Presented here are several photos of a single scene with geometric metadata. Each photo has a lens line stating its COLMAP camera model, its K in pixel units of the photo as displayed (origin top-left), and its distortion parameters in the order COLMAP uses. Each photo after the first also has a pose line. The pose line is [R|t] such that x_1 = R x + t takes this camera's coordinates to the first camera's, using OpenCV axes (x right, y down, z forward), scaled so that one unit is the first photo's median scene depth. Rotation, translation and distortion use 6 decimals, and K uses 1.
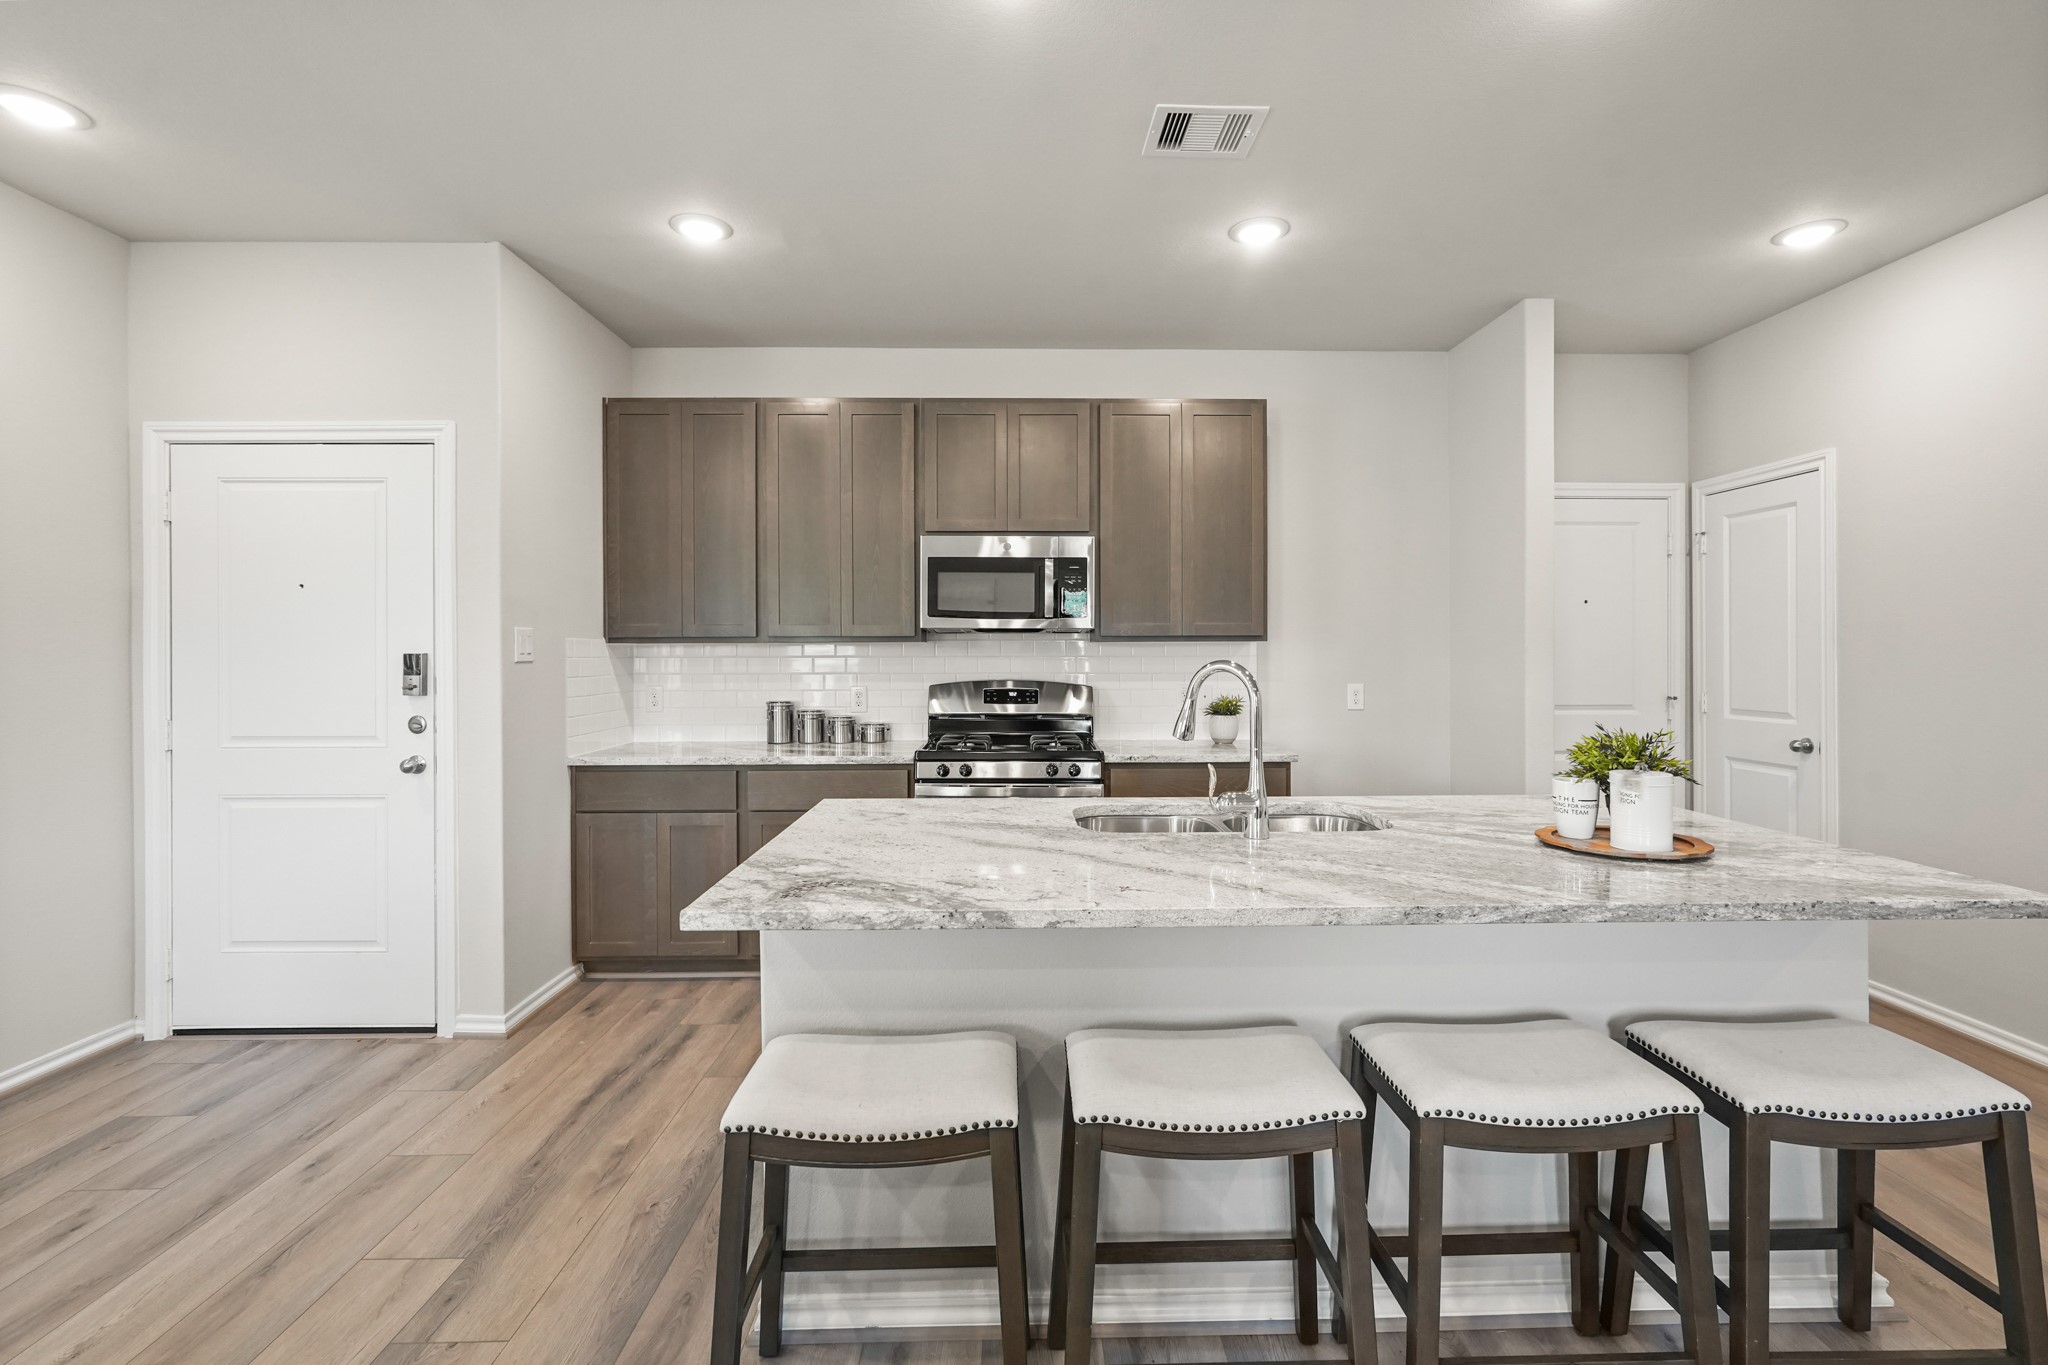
lens RADIAL K [[921.8, 0, 1017.7], [0, 921.8, 676.0], [0, 0, 1]] dist [-0.017058, 0.000641]
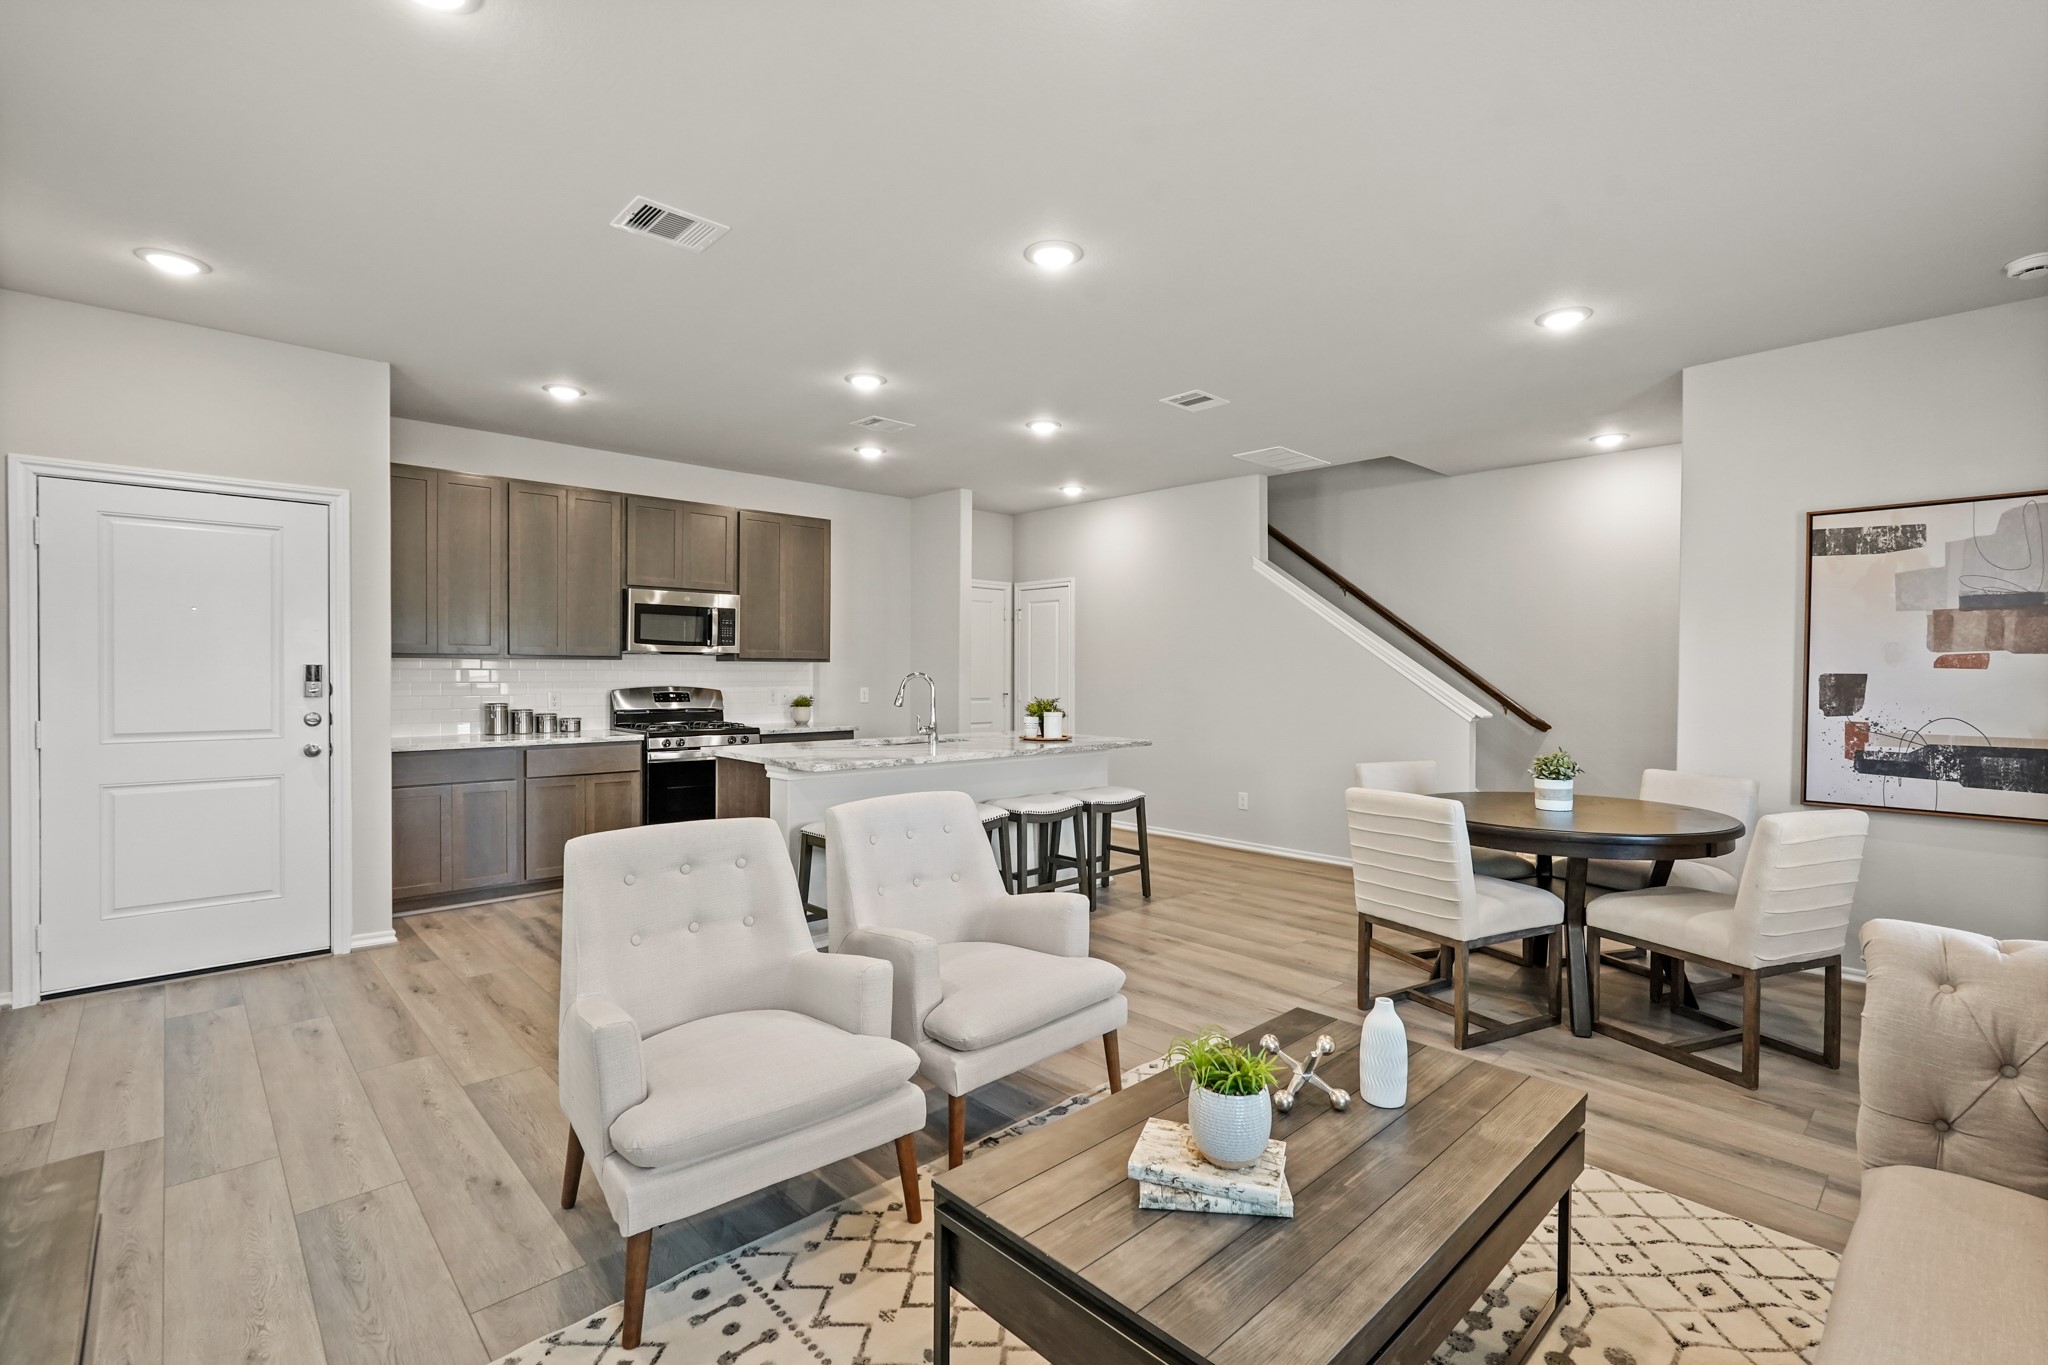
lens RADIAL K [[921.8, 0, 1017.7], [0, 921.8, 676.0], [0, 0, 1]] dist [-0.017058, 0.000641]
pose [[0.749178, 0.004544, 0.662353, -0.655622], [0.006499, 0.999878, -0.014210, 0.014384], [-0.662337, 0.014950, 0.749057, -0.552866]]
